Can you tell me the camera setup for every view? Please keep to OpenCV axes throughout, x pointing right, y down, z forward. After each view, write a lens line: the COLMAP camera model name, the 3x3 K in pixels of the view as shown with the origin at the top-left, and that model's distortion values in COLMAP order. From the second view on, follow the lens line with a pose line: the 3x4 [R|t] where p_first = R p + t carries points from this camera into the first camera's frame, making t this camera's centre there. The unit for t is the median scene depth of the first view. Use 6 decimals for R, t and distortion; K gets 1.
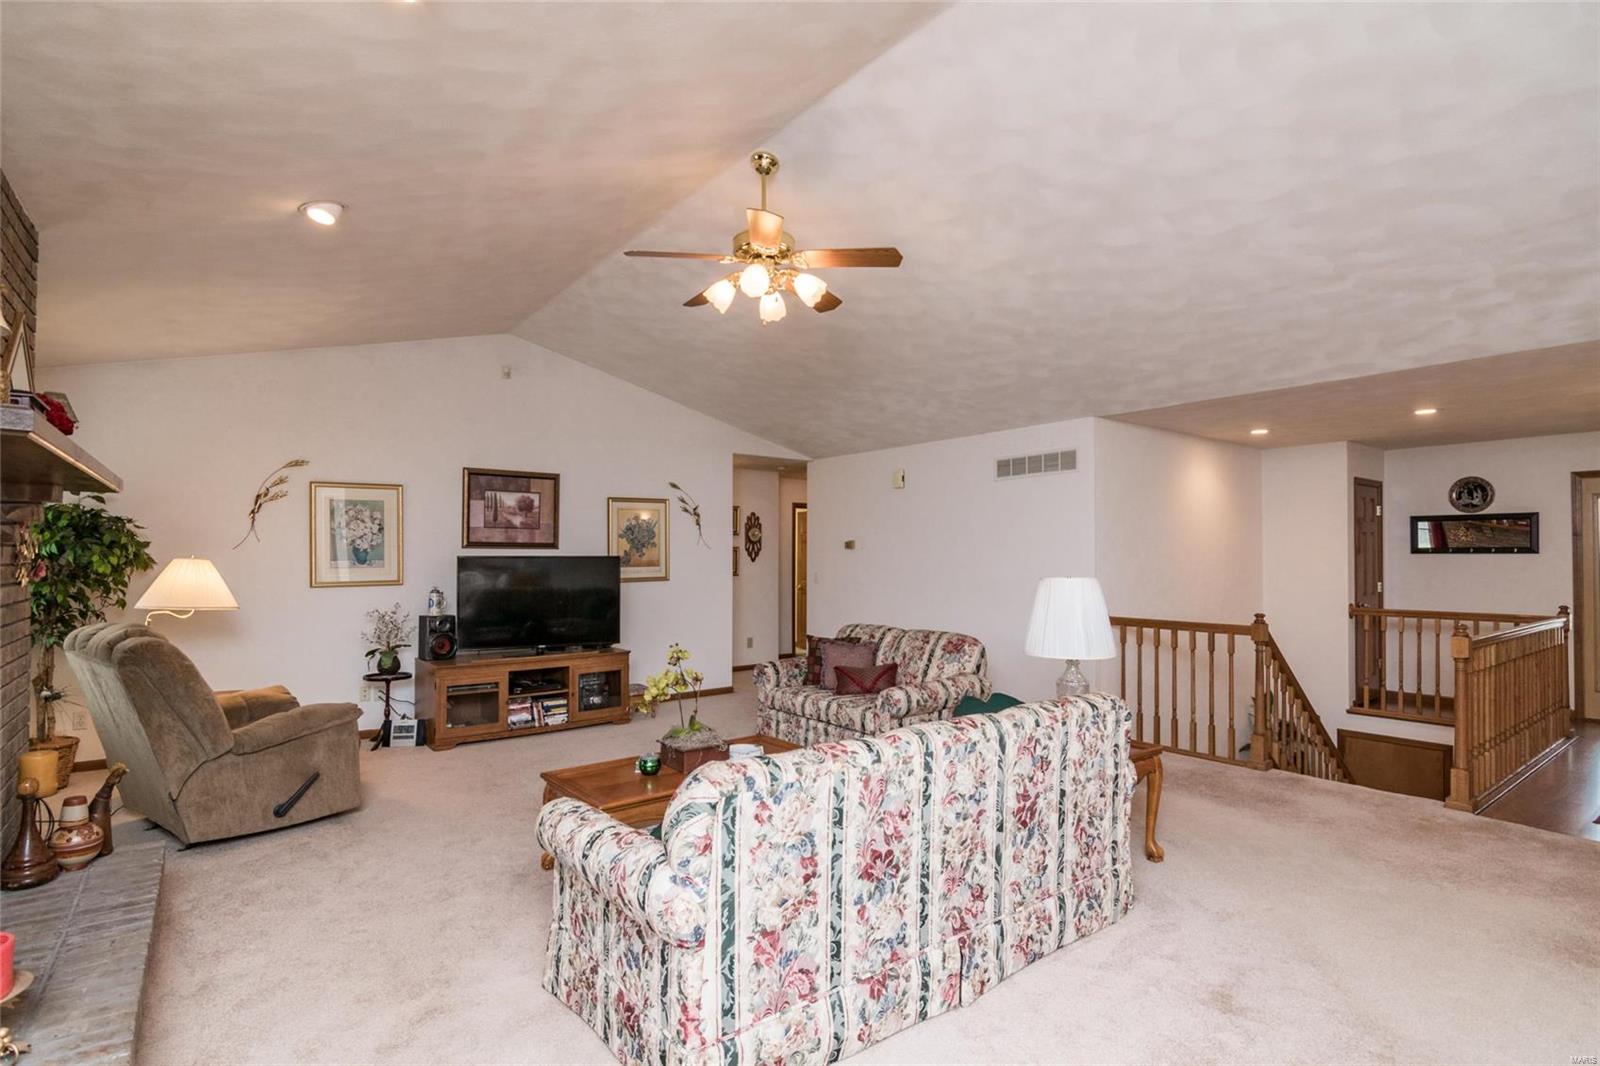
lens RADIAL K [[784.3, 0, 802.5], [0, 784.3, 542.3], [0, 0, 1]] dist [-0.007014, -0.003379]
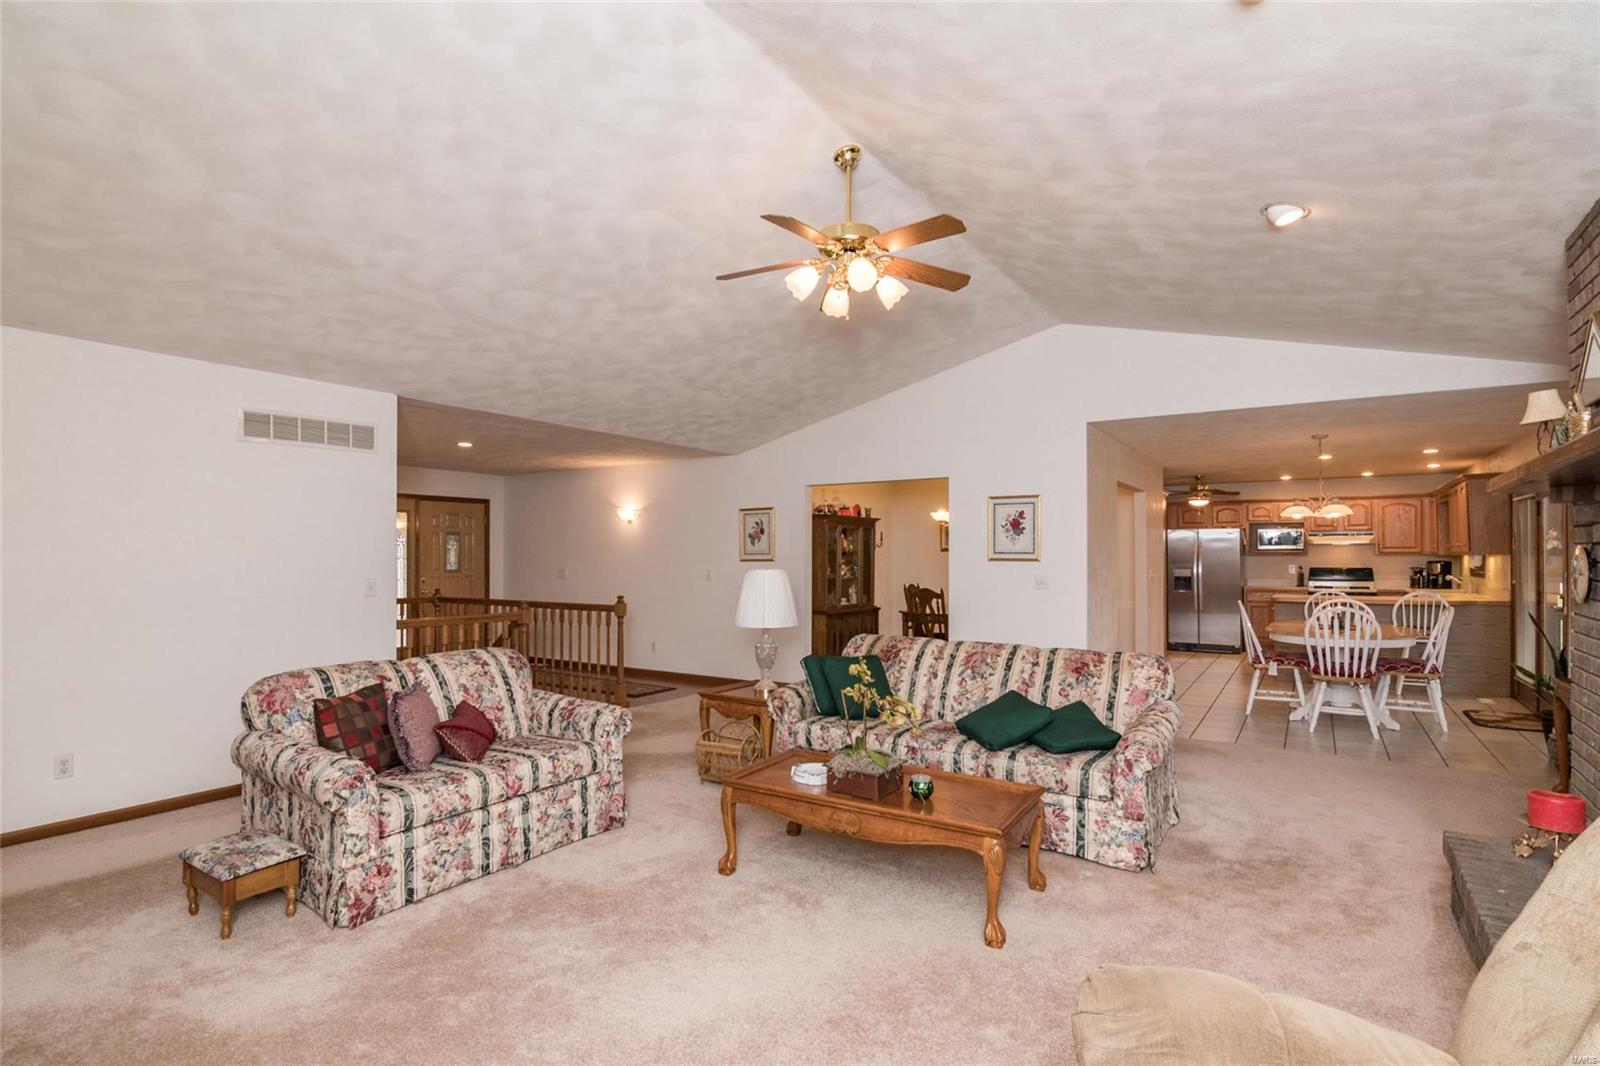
lens RADIAL K [[784.3, 0, 768.3], [0, 784.3, 549.5], [0, 0, 1]] dist [-0.007014, -0.003379]
pose [[-0.301036, 0.006285, 0.953592, -0.696033], [-0.018680, 0.999748, -0.012486, 0.019365], [-0.953430, -0.021572, -0.300843, 1.013110]]
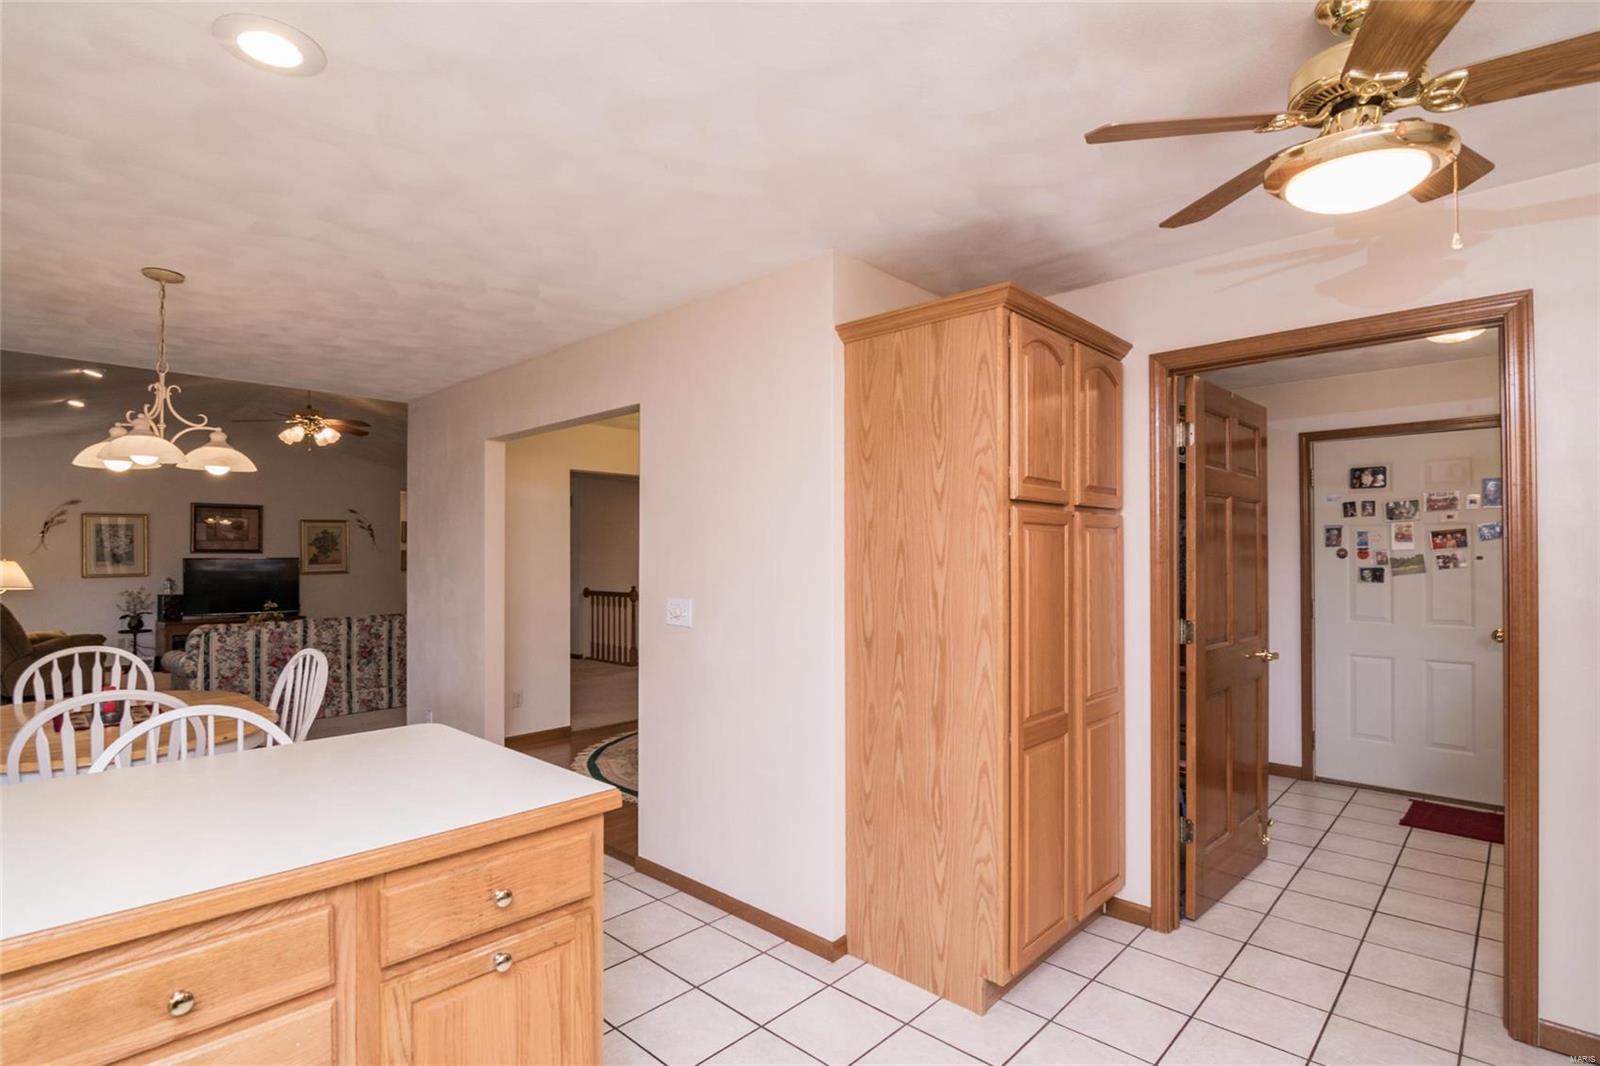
lens RADIAL K [[784.3, 0, 800.9], [0, 784.3, 542.3], [0, 0, 1]] dist [-0.007014, -0.003379]
pose [[0.987346, -0.002591, 0.158561, 0.594740], [0.002065, 0.999992, 0.003486, -0.019512], [-0.158568, -0.003115, 0.987343, -0.842914]]
